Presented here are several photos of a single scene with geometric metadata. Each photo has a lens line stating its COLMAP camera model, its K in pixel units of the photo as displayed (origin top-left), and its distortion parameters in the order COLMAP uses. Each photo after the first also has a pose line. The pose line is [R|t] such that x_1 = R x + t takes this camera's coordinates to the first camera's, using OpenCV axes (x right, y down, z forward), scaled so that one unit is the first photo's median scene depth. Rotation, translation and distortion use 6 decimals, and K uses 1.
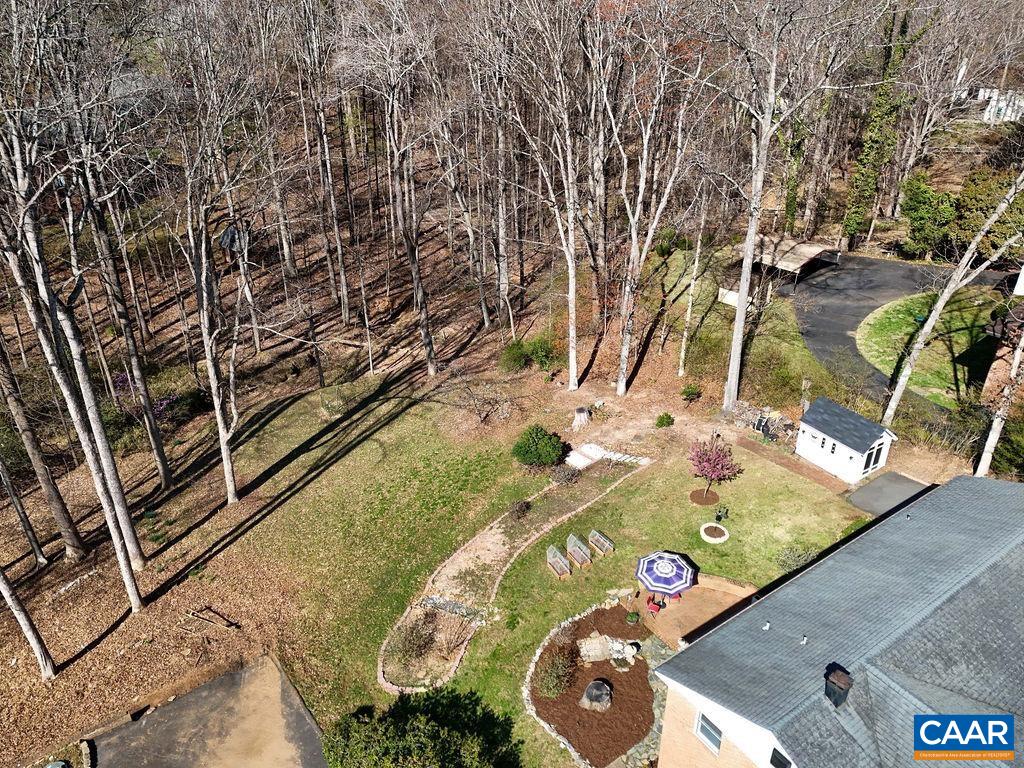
lens RADIAL K [[750.0, 0, 516.0], [0, 750.0, 387.1], [0, 0, 1]] dist [0.052411, -0.037234]
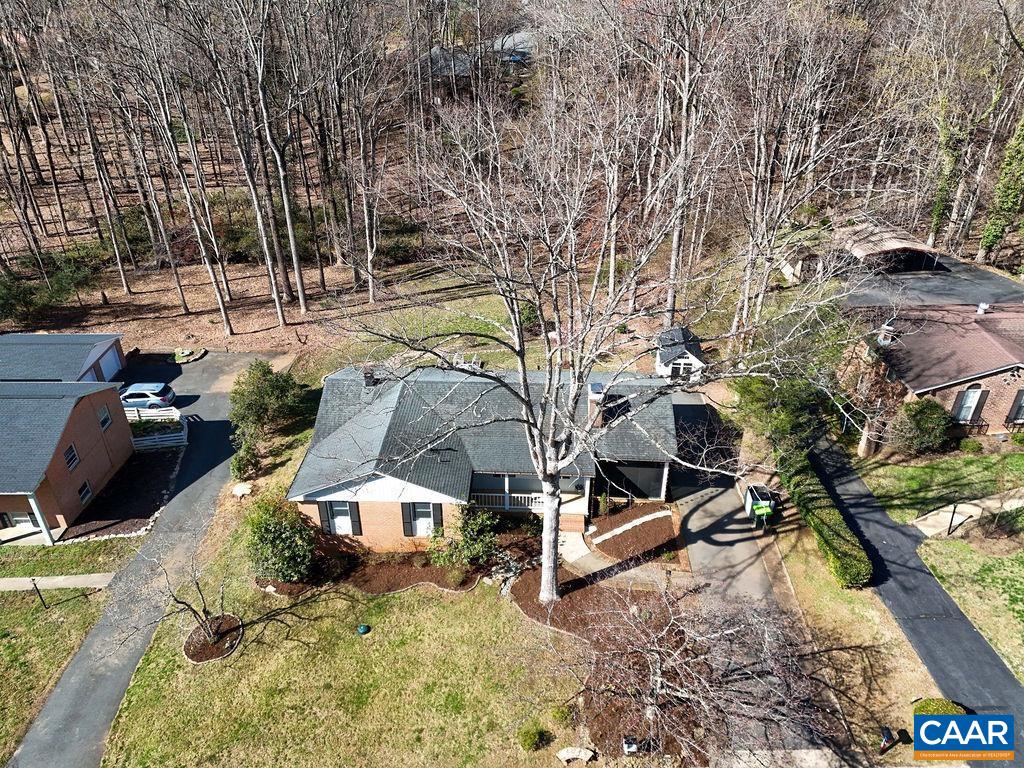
lens RADIAL K [[750.0, 0, 516.0], [0, 750.0, 387.1], [0, 0, 1]] dist [0.052411, -0.037234]
pose [[0.788823, 0.320223, -0.524610, 0.777371], [-0.298202, 0.945758, 0.128906, 0.029161], [0.537433, 0.054756, 0.841527, -0.177367]]
